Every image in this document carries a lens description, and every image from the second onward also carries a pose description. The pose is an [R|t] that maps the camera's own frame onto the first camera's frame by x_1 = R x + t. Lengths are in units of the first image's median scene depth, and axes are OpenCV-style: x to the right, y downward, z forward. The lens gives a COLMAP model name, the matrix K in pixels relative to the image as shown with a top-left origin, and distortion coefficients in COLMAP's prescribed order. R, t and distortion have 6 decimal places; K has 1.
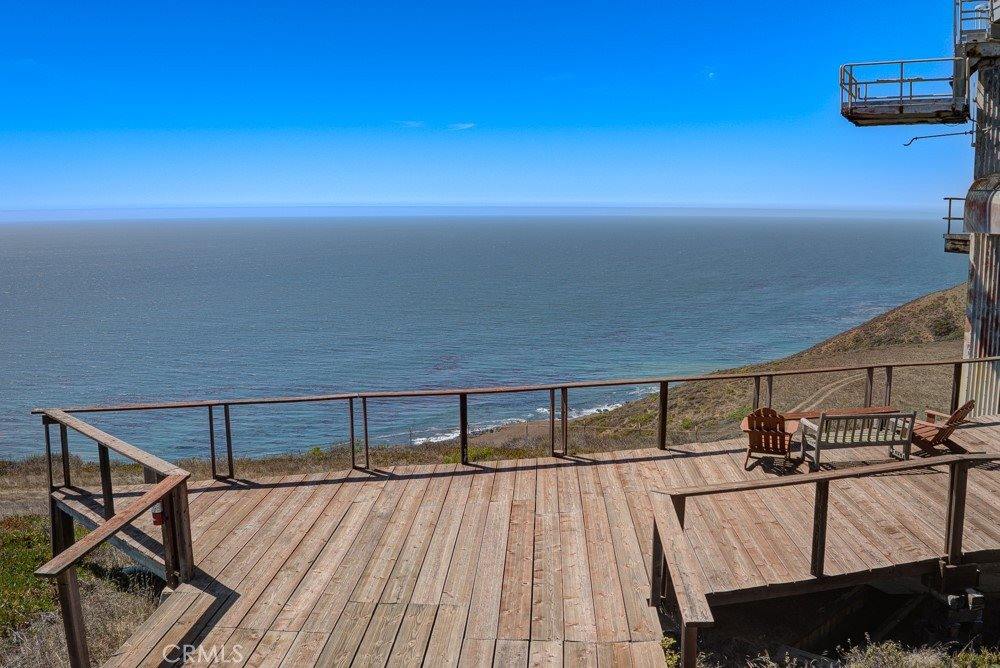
lens RADIAL K [[830.5, 0, 499.7], [0, 830.5, 333.4], [0, 0, 1]] dist [-0.095634, -0.033520]
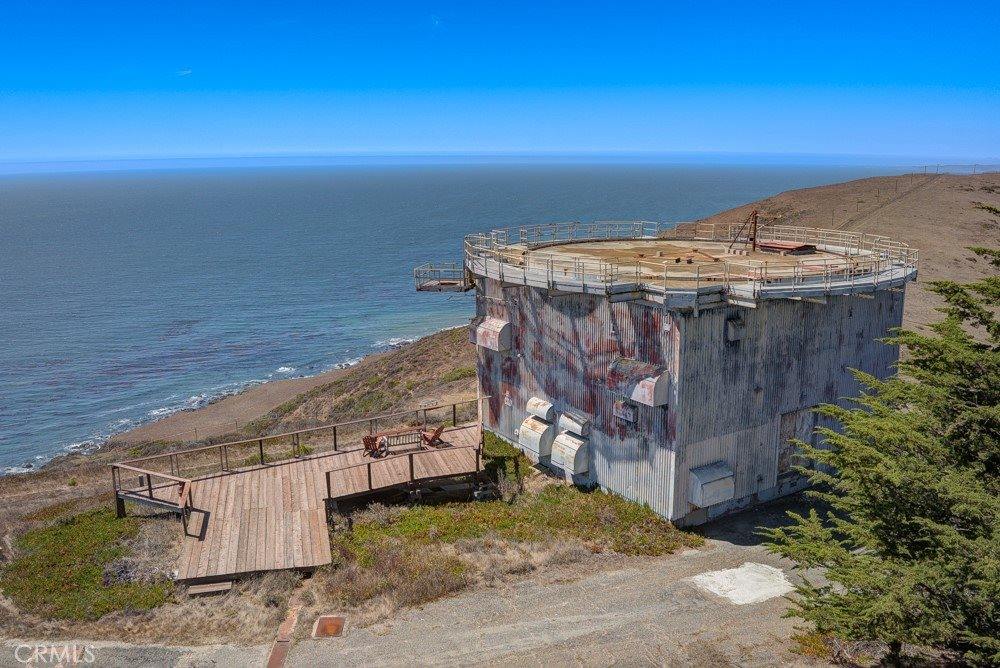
lens RADIAL K [[830.5, 0, 507.5], [0, 830.5, 332.1], [0, 0, 1]] dist [-0.095634, -0.033520]
pose [[0.947442, -0.067183, 0.312793, -0.096590], [0.048539, 0.996570, 0.067025, -0.431968], [-0.316223, -0.048320, 0.947453, -1.855981]]
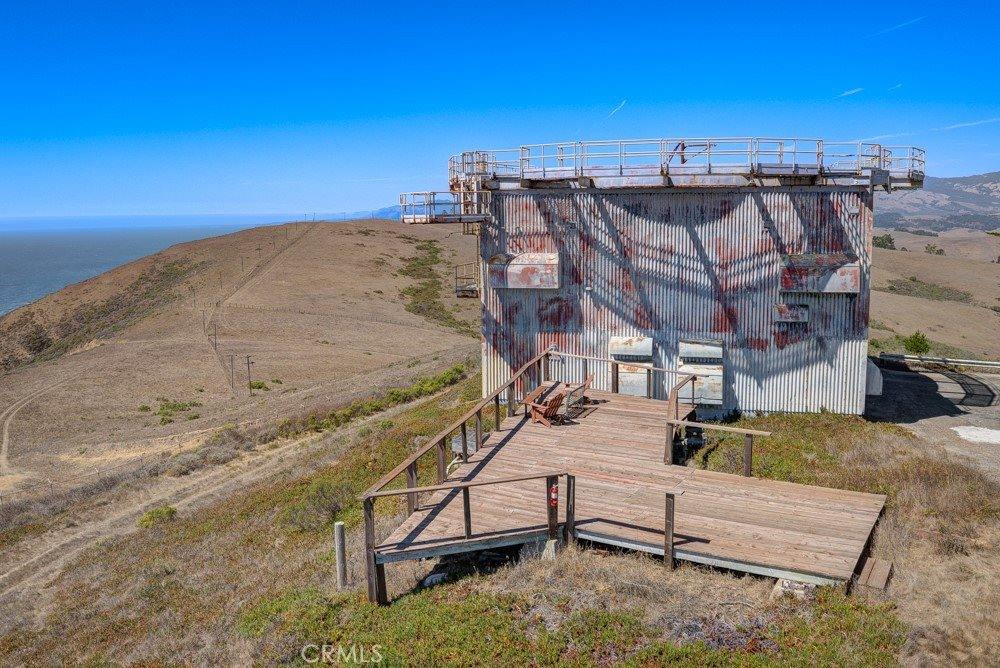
lens RADIAL K [[830.5, 0, 502.2], [0, 830.5, 333.8], [0, 0, 1]] dist [-0.095634, -0.033520]
pose [[0.481595, -0.128320, 0.866949, -1.434606], [0.139461, 0.987839, 0.068741, -0.206492], [-0.865226, 0.087800, 0.493634, 0.093040]]
